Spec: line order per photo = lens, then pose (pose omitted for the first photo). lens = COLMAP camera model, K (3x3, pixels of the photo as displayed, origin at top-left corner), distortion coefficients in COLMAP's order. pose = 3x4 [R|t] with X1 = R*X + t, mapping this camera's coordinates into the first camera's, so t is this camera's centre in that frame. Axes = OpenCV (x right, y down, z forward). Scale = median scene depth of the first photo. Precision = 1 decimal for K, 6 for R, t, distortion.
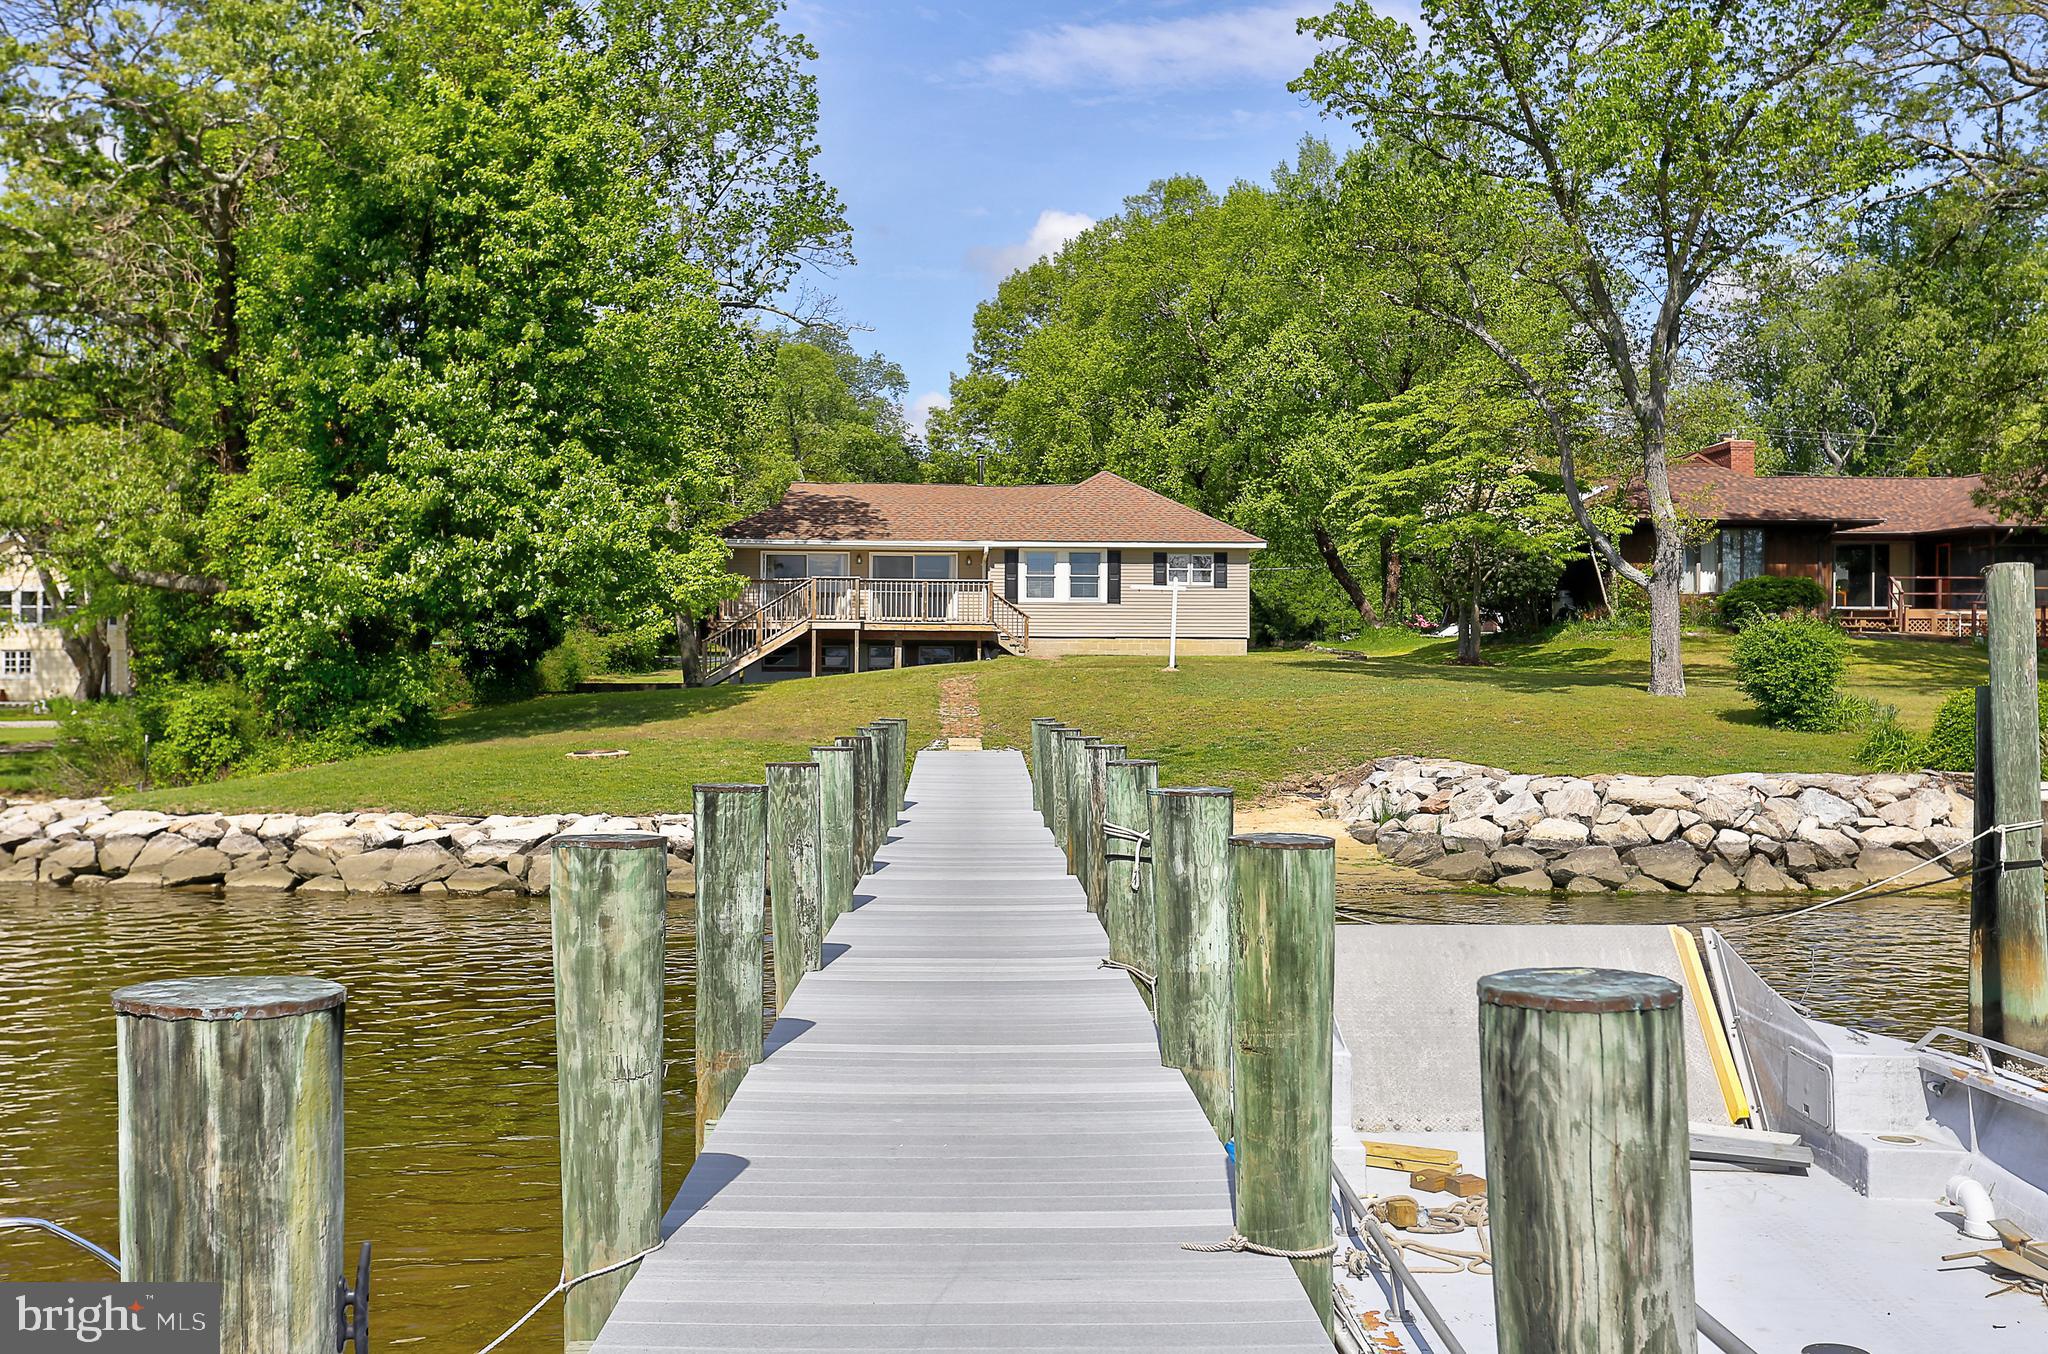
lens RADIAL K [[2193.6, 0, 1025.1], [0, 2193.6, 680.9], [0, 0, 1]] dist [-0.003129, 0.000000]
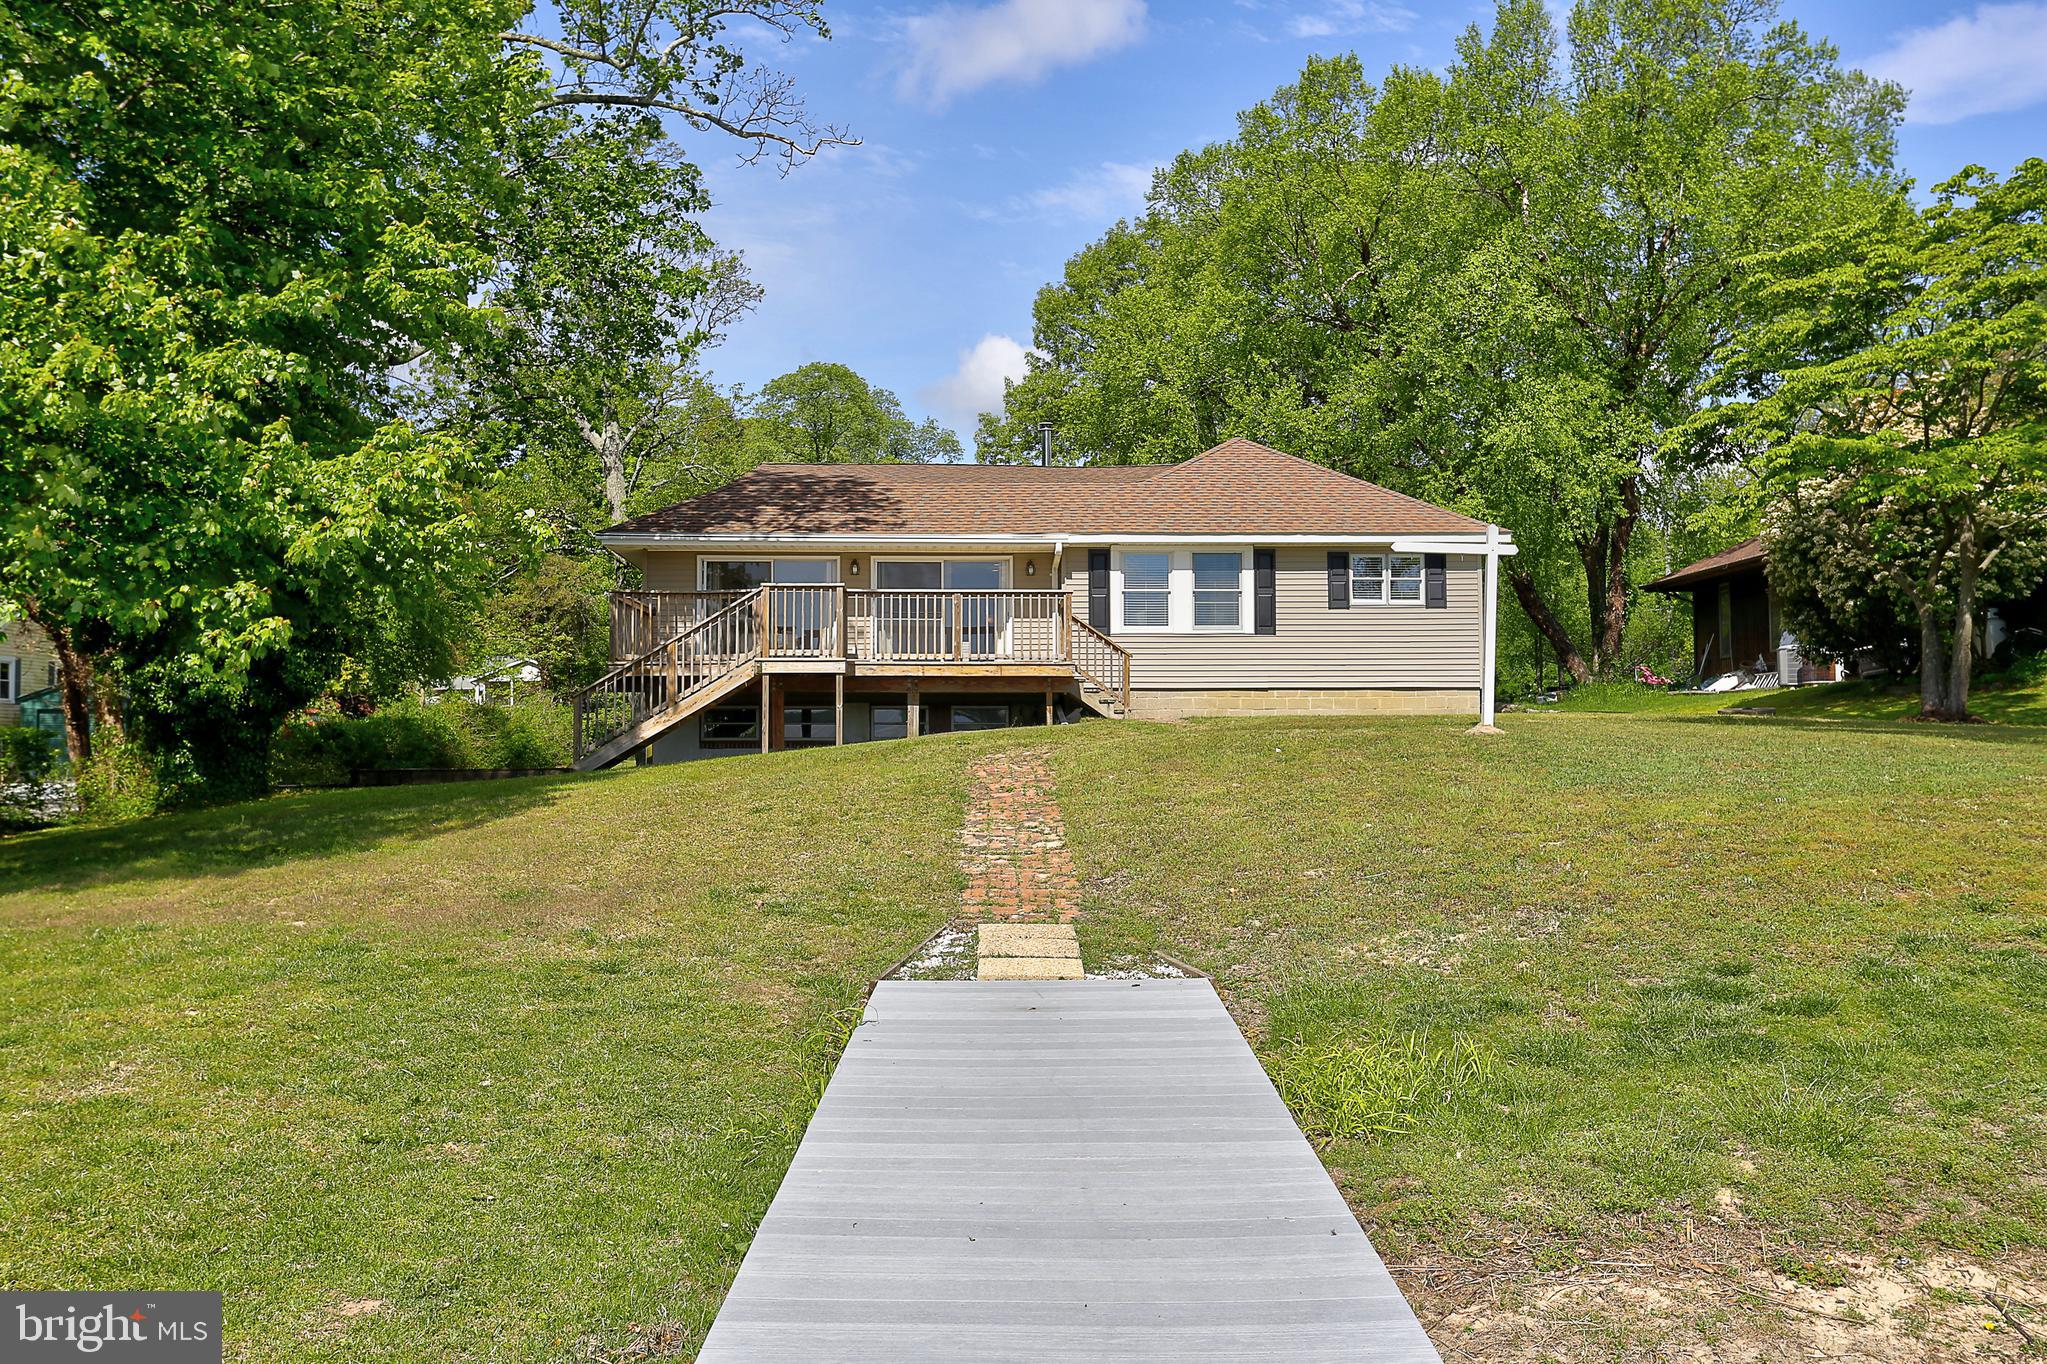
lens RADIAL K [[1954.6, 0, 1028.0], [0, 1954.6, 682.7], [0, 0, 1]] dist [0.006094, 0.000000]
pose [[0.999717, -0.006406, -0.022912, -0.013938], [0.005426, 0.999077, -0.042616, 0.001568], [0.023164, 0.042480, 0.998829, 0.448291]]
